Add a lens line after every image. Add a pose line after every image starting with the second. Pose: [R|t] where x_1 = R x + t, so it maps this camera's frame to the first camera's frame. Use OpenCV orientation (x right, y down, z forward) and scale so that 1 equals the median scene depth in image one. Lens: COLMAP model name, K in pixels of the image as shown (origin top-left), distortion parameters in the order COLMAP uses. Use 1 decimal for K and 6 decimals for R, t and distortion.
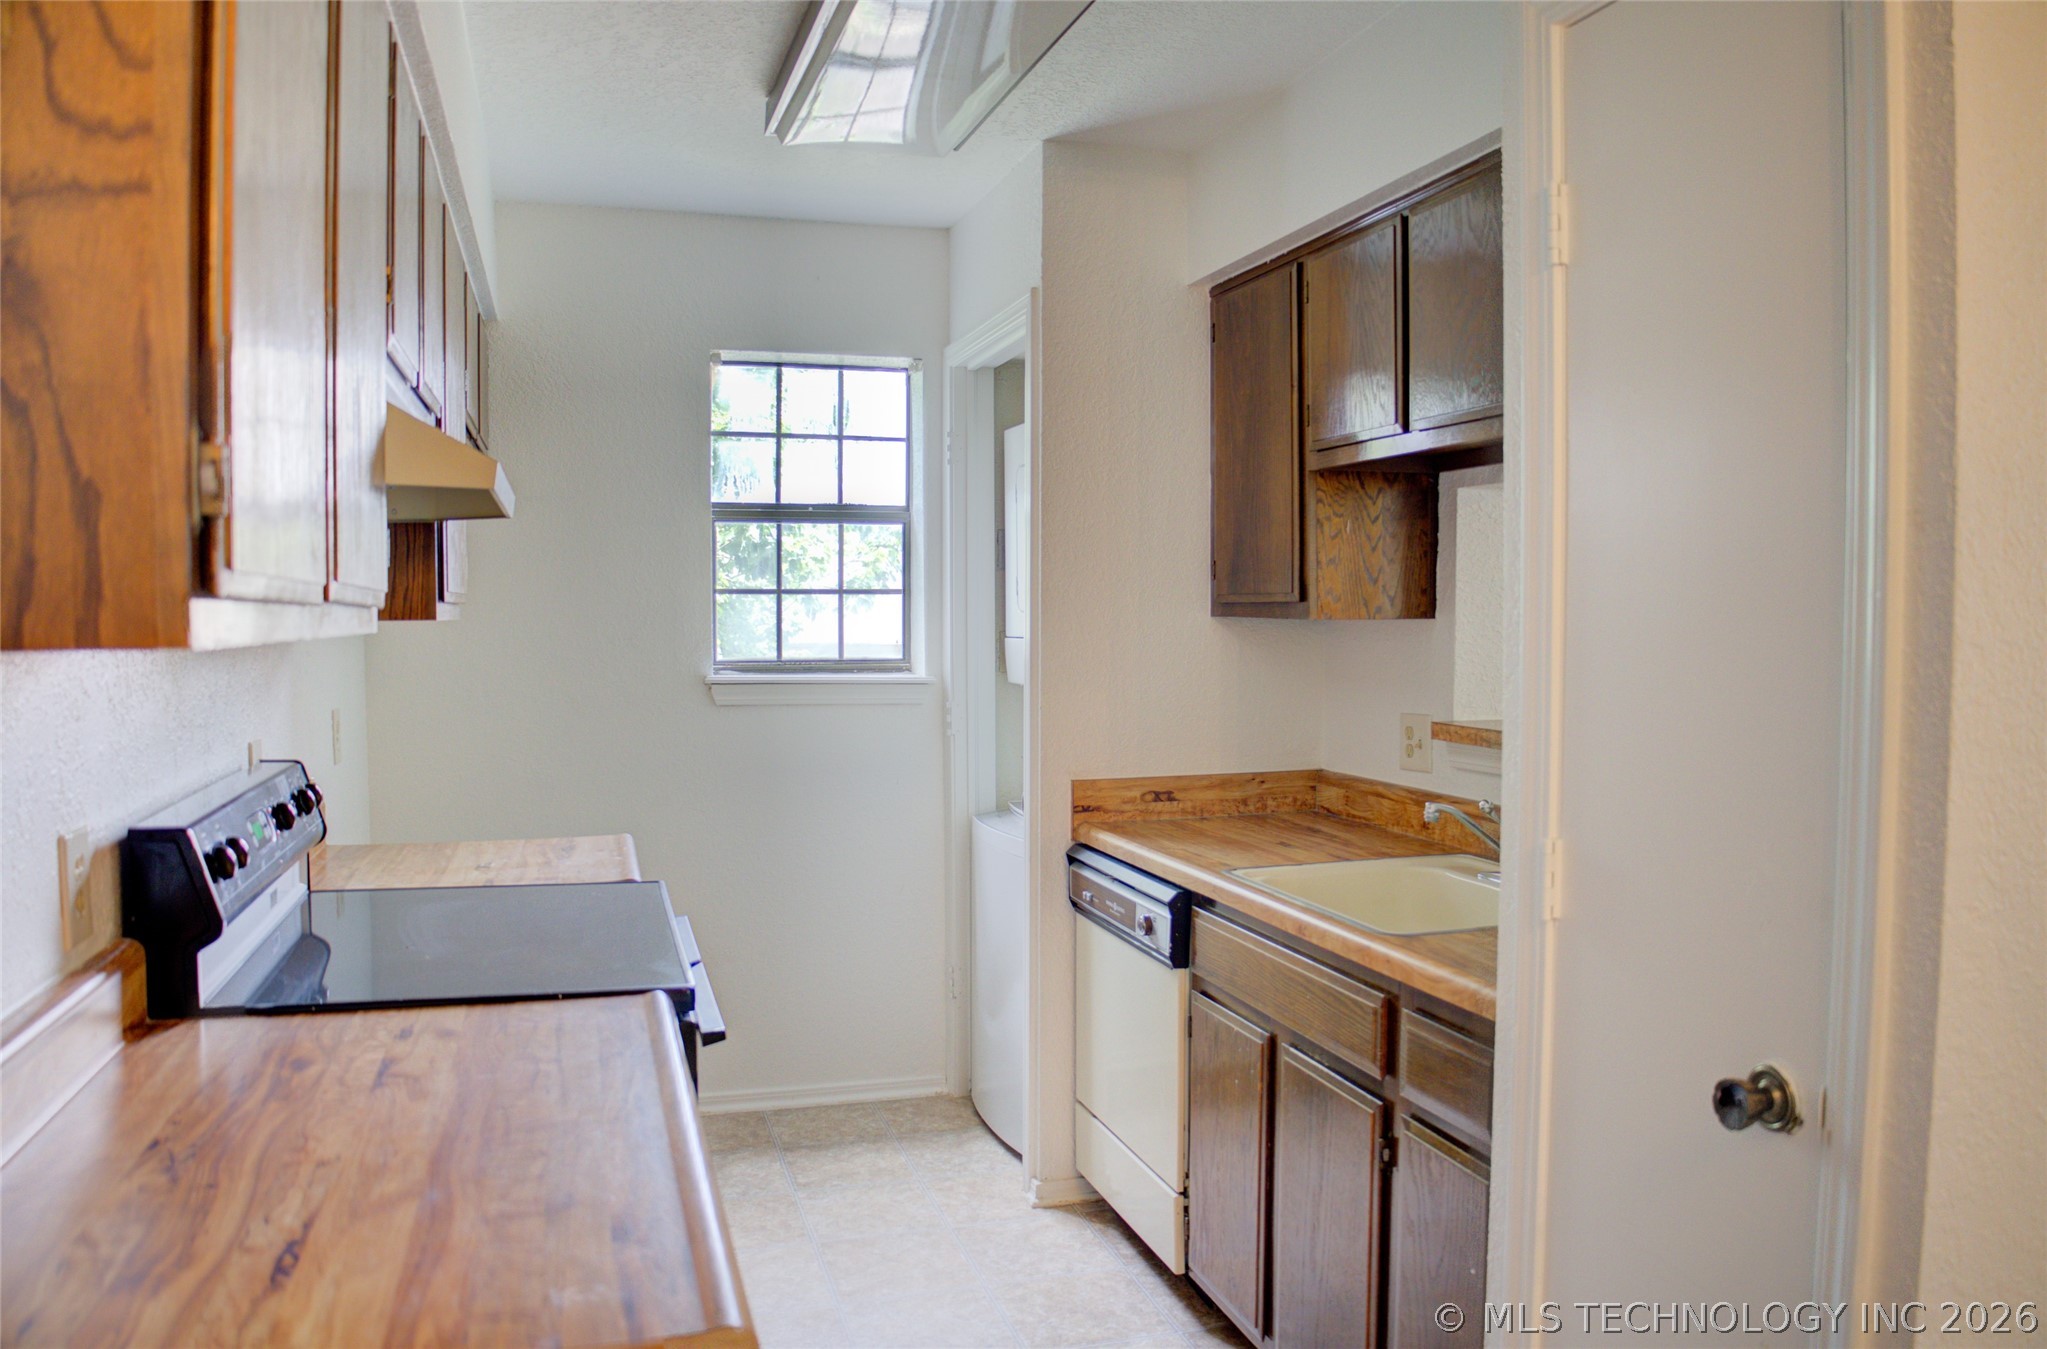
lens RADIAL K [[1493.0, 0, 1026.0], [0, 1493.0, 675.7], [0, 0, 1]] dist [-0.150393, 0.072188]
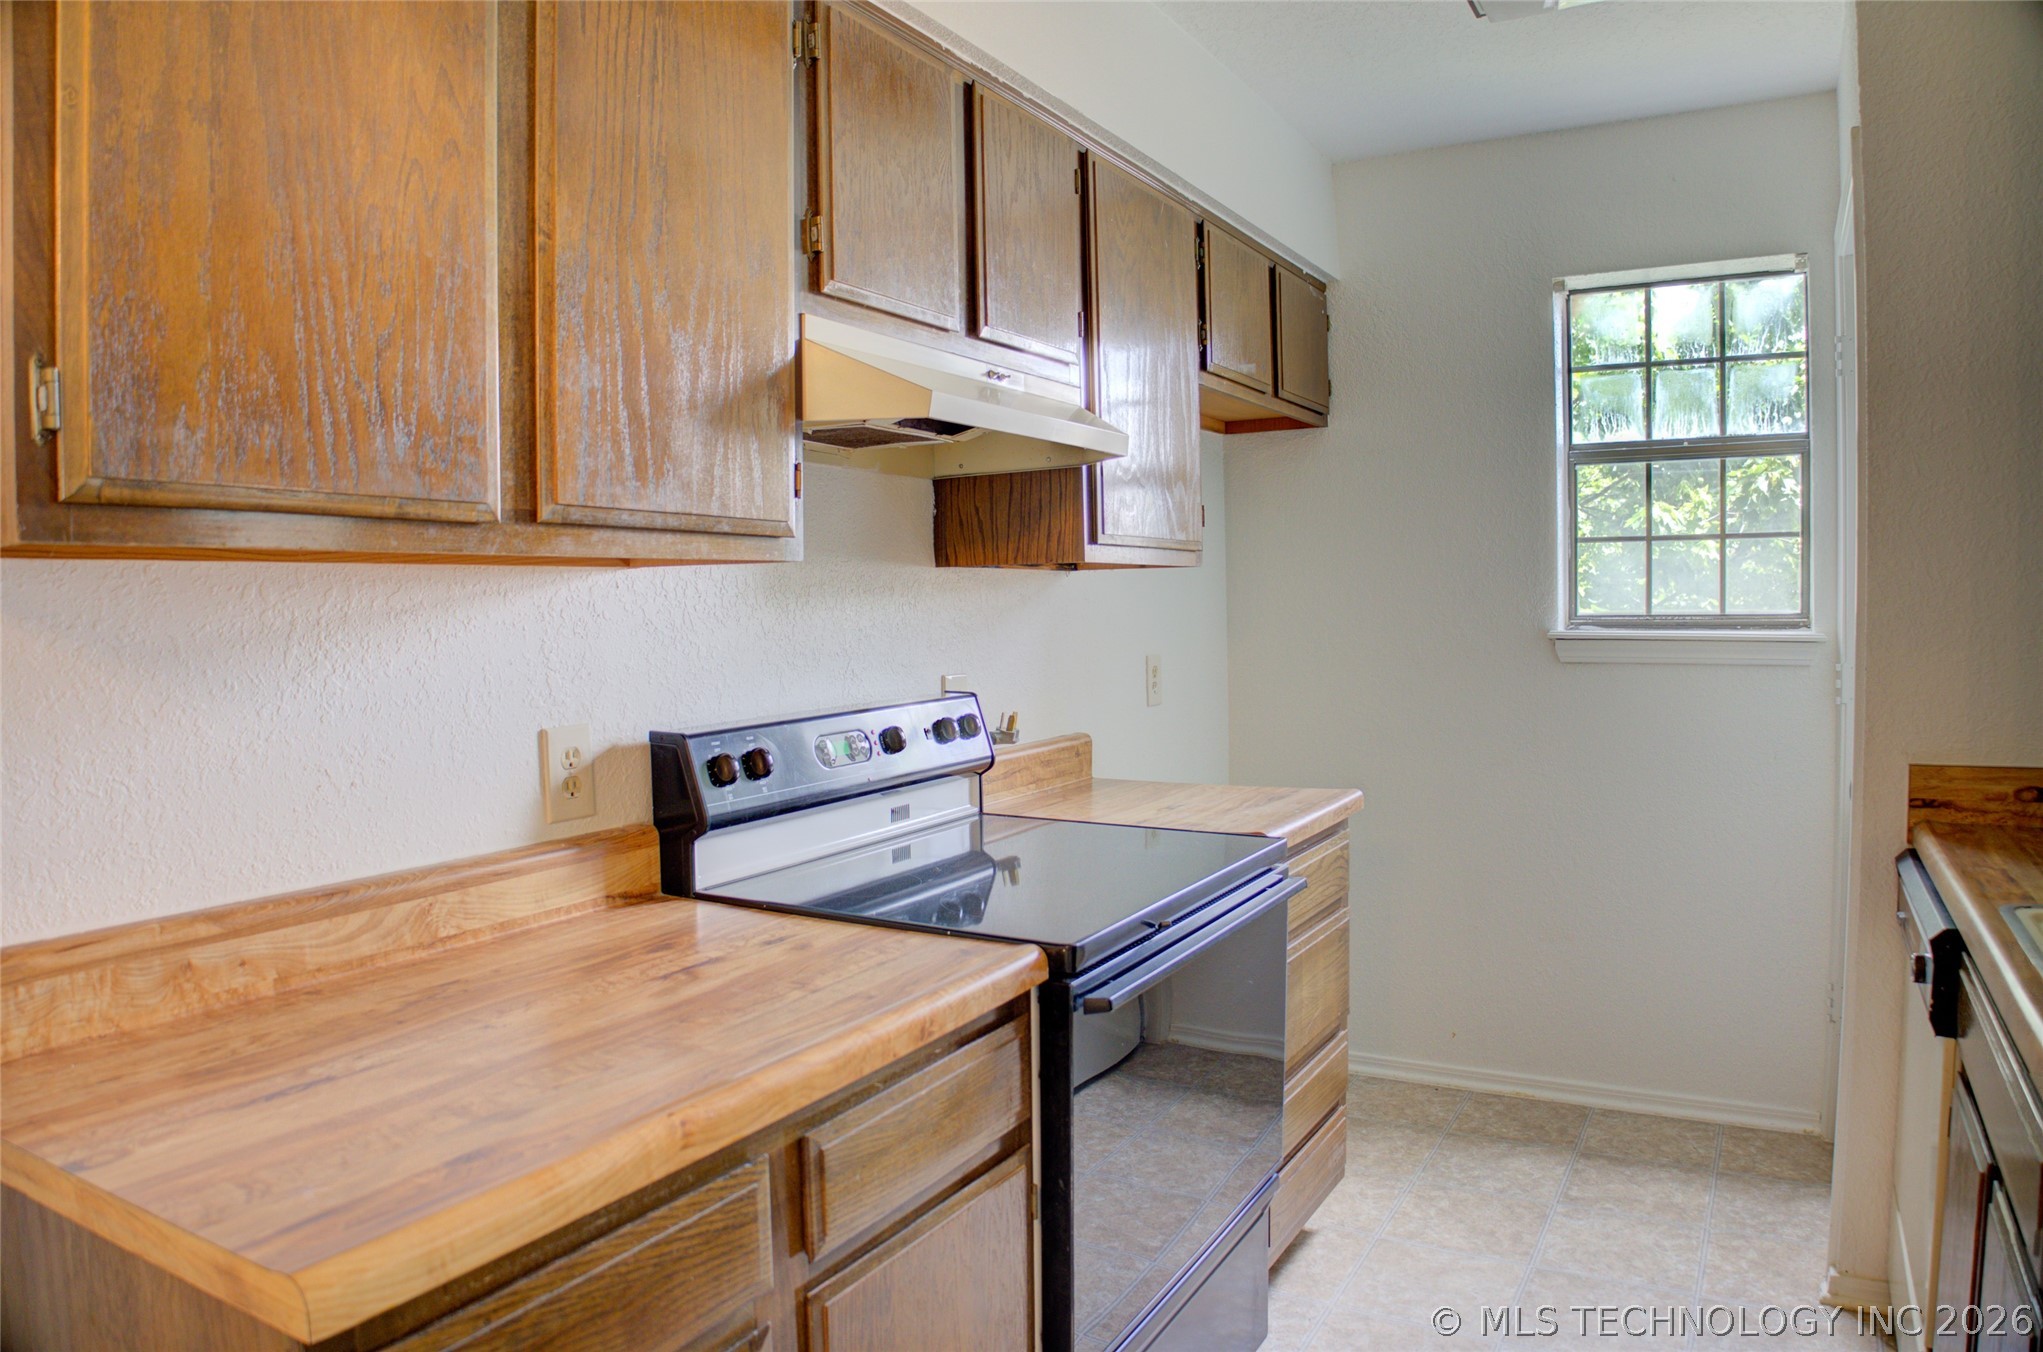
lens RADIAL K [[1364.6, 0, 1036.1], [0, 1364.6, 675.6], [0, 0, 1]] dist [-0.142475, 0.048483]
pose [[0.691478, 0.026505, -0.721912, 0.202526], [-0.013073, 0.999622, 0.024179, 0.015067], [0.722280, -0.007281, 0.691563, 0.229777]]
